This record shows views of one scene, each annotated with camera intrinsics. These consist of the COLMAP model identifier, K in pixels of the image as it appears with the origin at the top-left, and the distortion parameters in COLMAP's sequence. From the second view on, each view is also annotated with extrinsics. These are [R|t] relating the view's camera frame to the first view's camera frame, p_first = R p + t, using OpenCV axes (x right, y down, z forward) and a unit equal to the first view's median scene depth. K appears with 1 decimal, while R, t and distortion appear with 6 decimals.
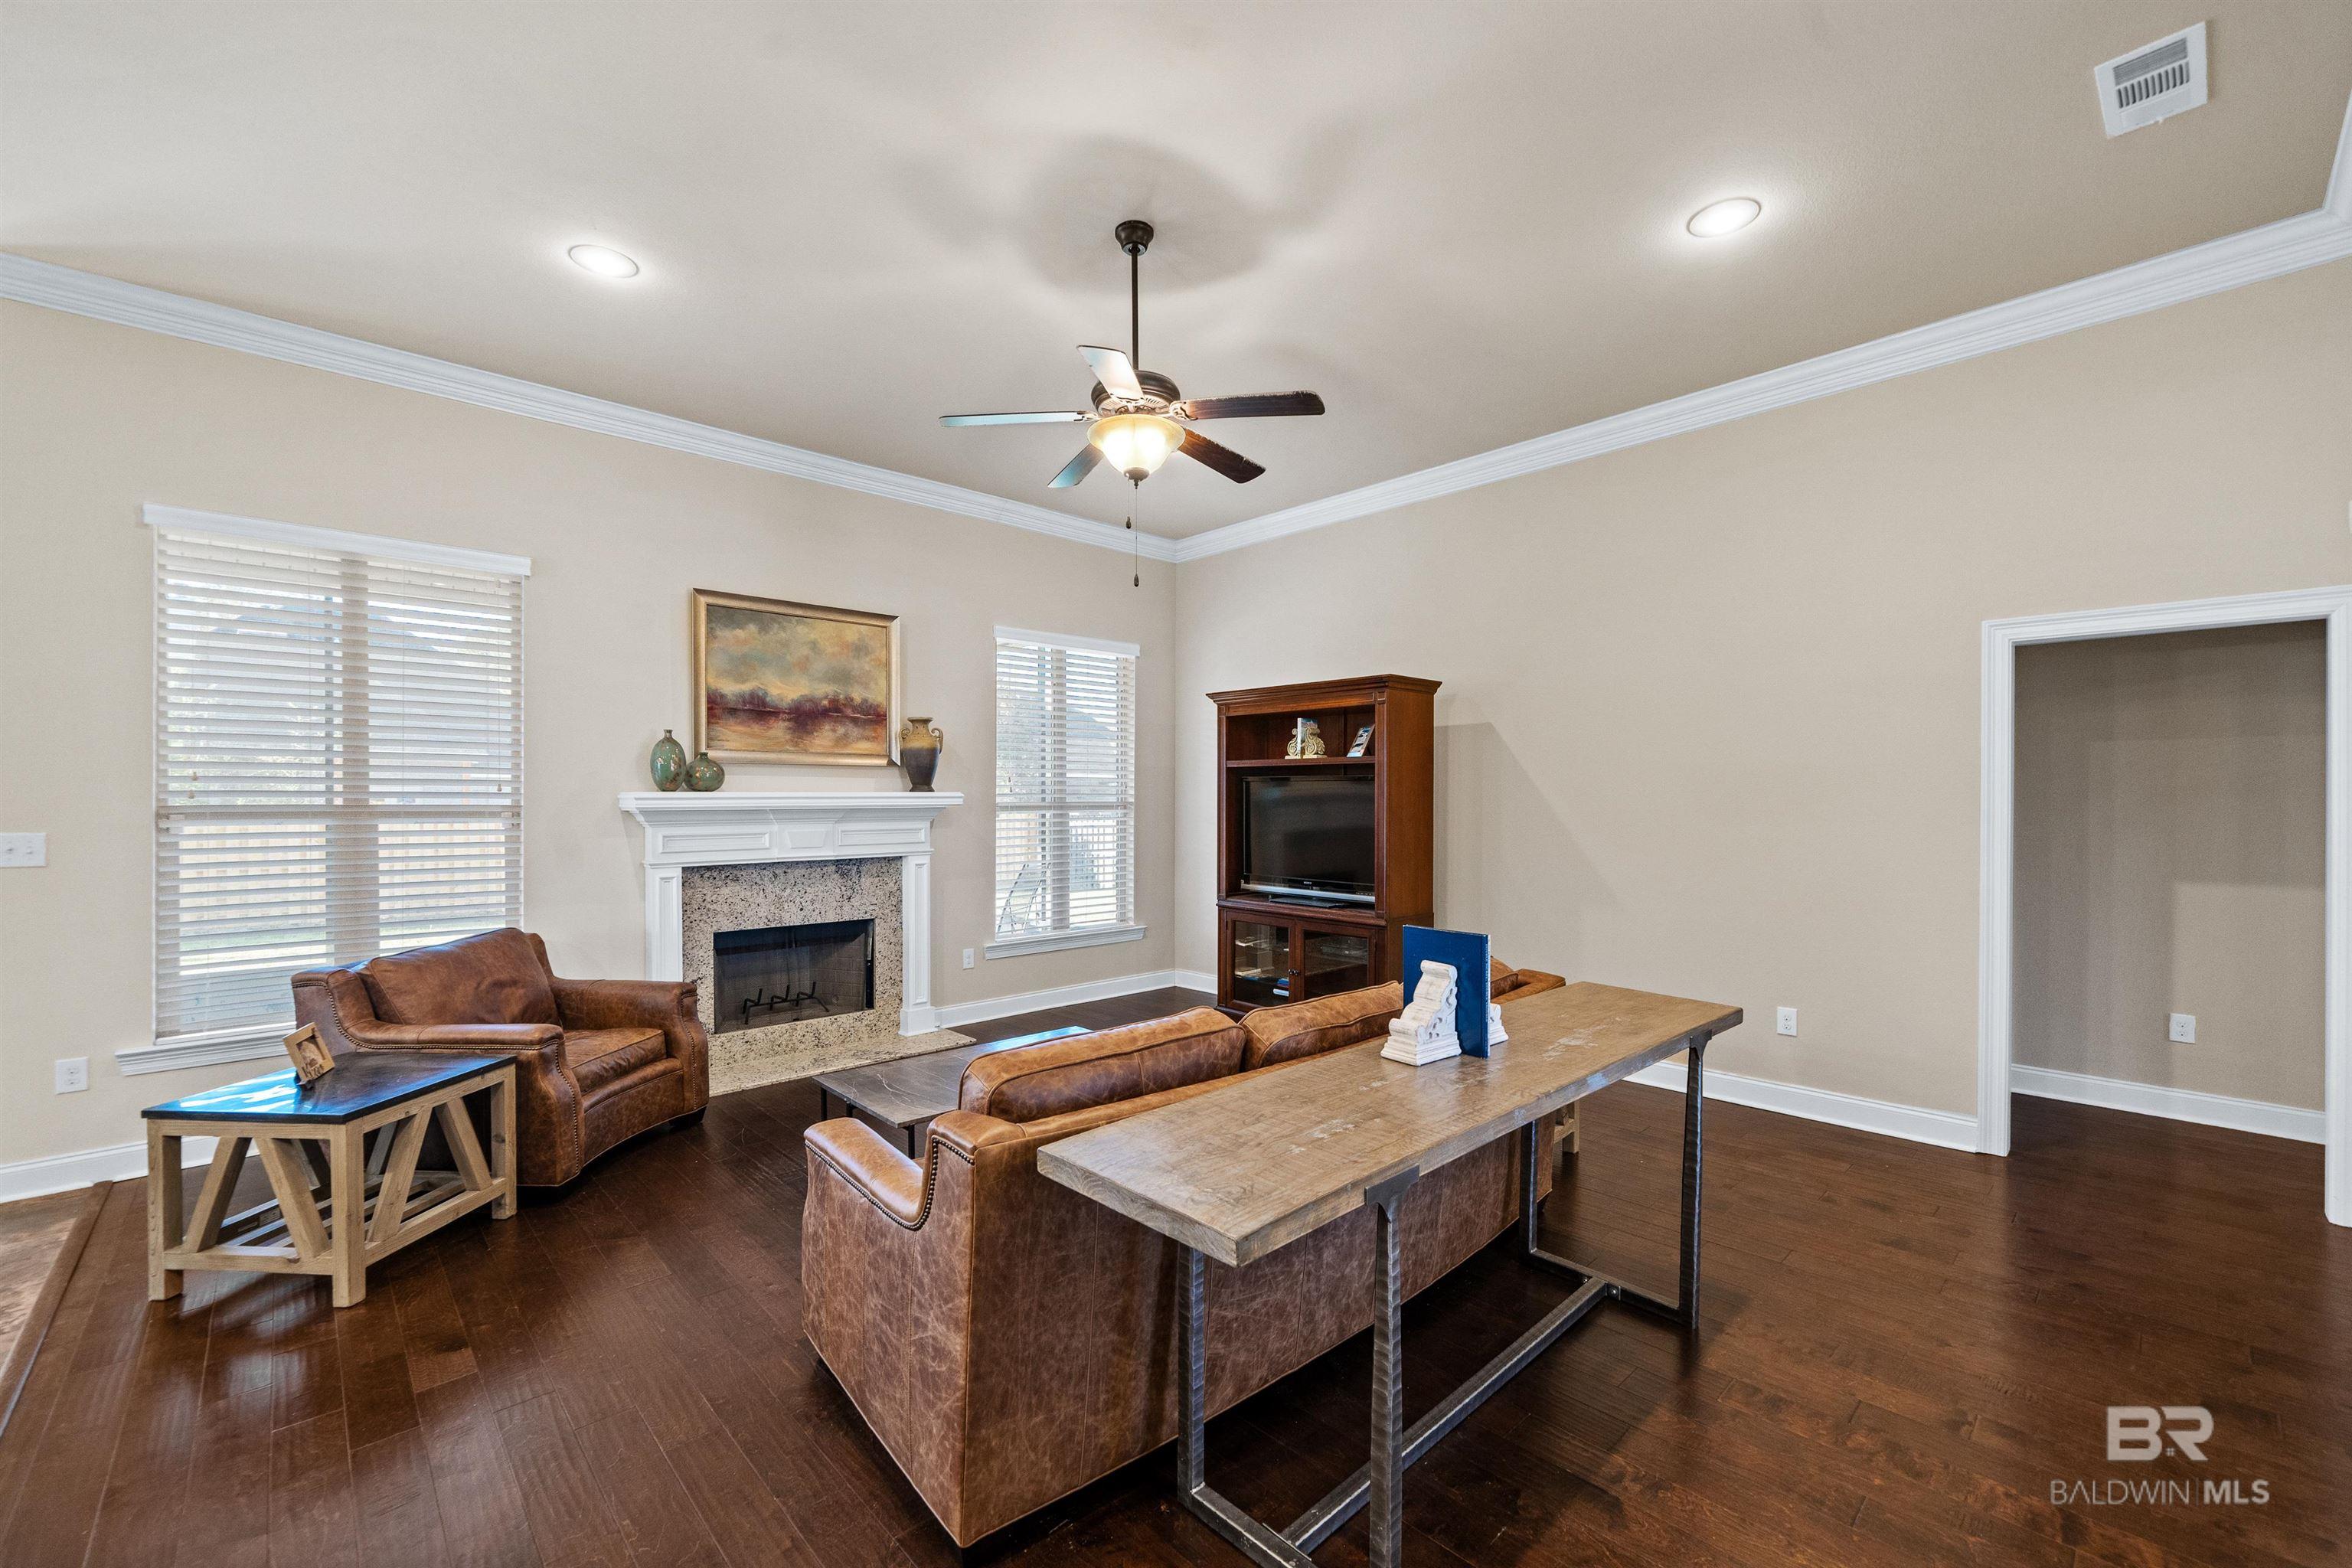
lens RADIAL K [[937.3, 0, 1180.6], [0, 937.3, 791.3], [0, 0, 1]] dist [0.002061, 0.000192]
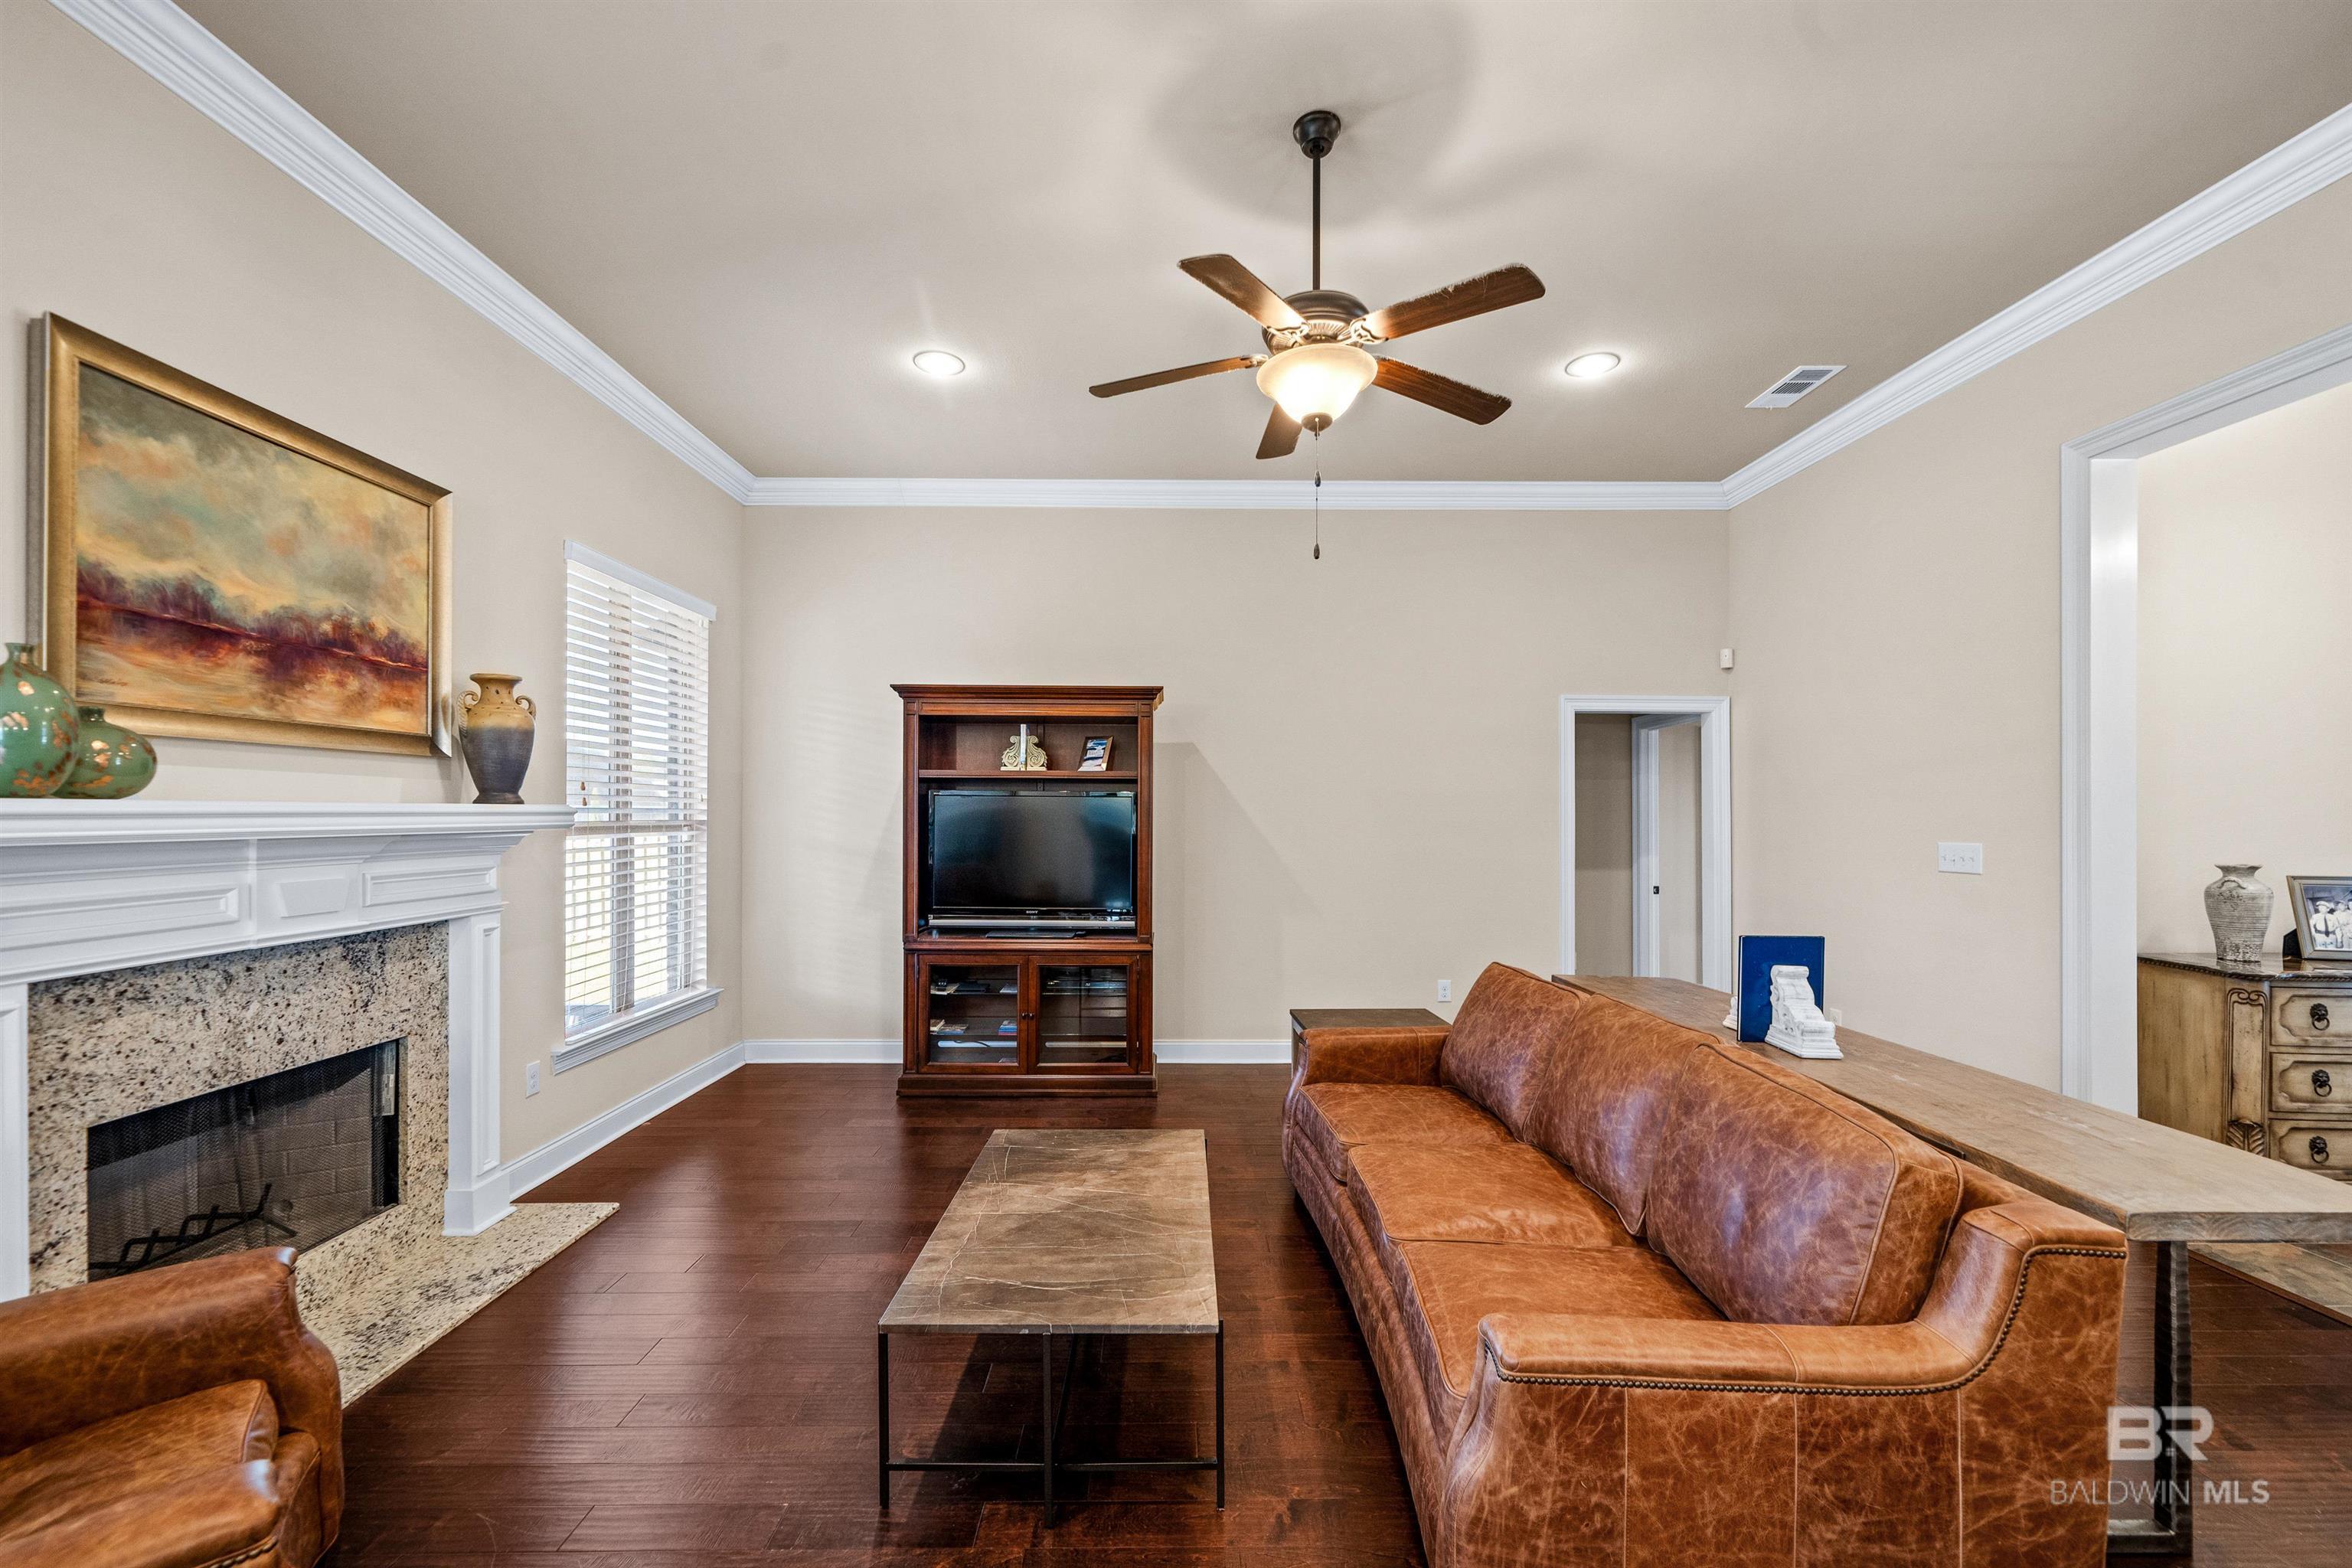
lens RADIAL K [[933.1, 0, 1169.2], [0, 933.1, 801.1], [0, 0, 1]] dist [0.000131, 0.000062]
pose [[0.687006, 0.012639, 0.726541, -0.428339], [-0.008099, 0.999920, -0.009737, 0.001187], [-0.726606, 0.000805, 0.687054, 0.315408]]
